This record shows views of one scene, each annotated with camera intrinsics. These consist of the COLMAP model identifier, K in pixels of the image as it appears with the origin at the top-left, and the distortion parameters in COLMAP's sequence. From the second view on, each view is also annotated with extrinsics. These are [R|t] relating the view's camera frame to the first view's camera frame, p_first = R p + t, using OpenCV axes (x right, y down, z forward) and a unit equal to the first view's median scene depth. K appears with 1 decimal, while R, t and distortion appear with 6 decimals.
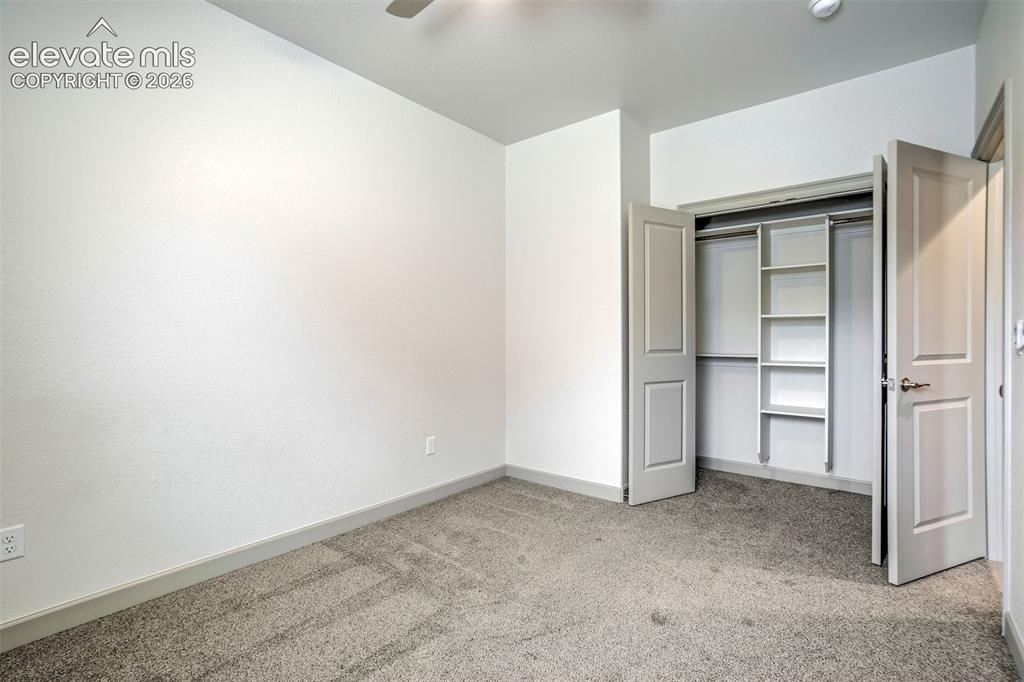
lens RADIAL K [[473.6, 0, 508.7], [0, 473.6, 340.2], [0, 0, 1]] dist [-0.051808, 0.030856]
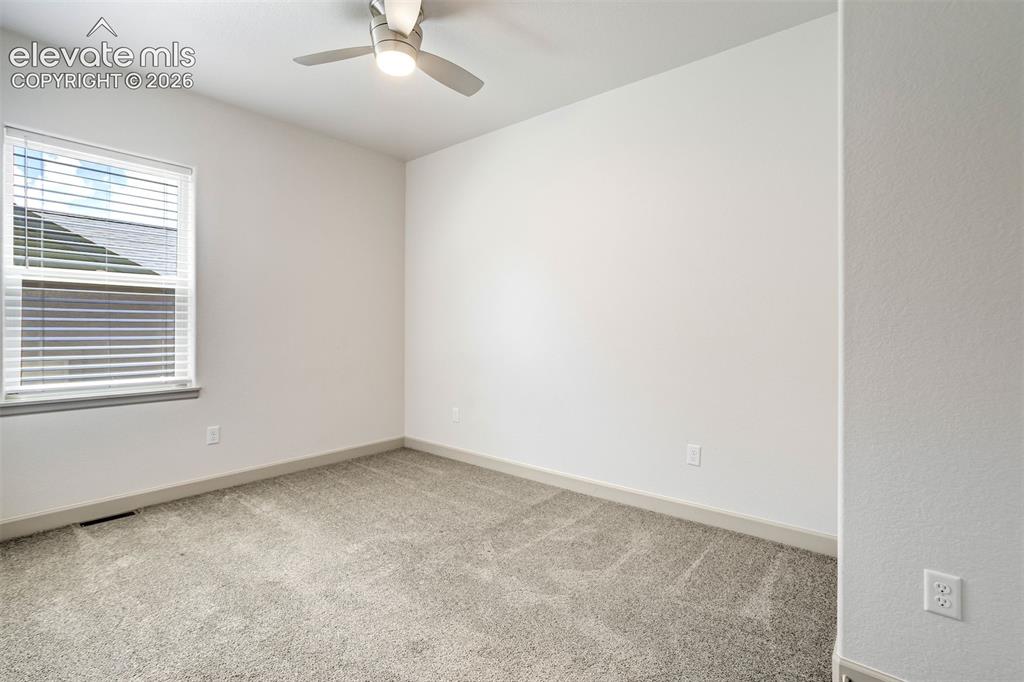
lens RADIAL K [[473.6, 0, 508.7], [0, 473.6, 340.2], [0, 0, 1]] dist [-0.051808, 0.030856]
pose [[0.001280, 0.023224, -0.999729, 0.780978], [-0.020525, 0.999520, 0.023193, 0.007480], [0.999789, 0.020490, 0.001756, 0.777281]]
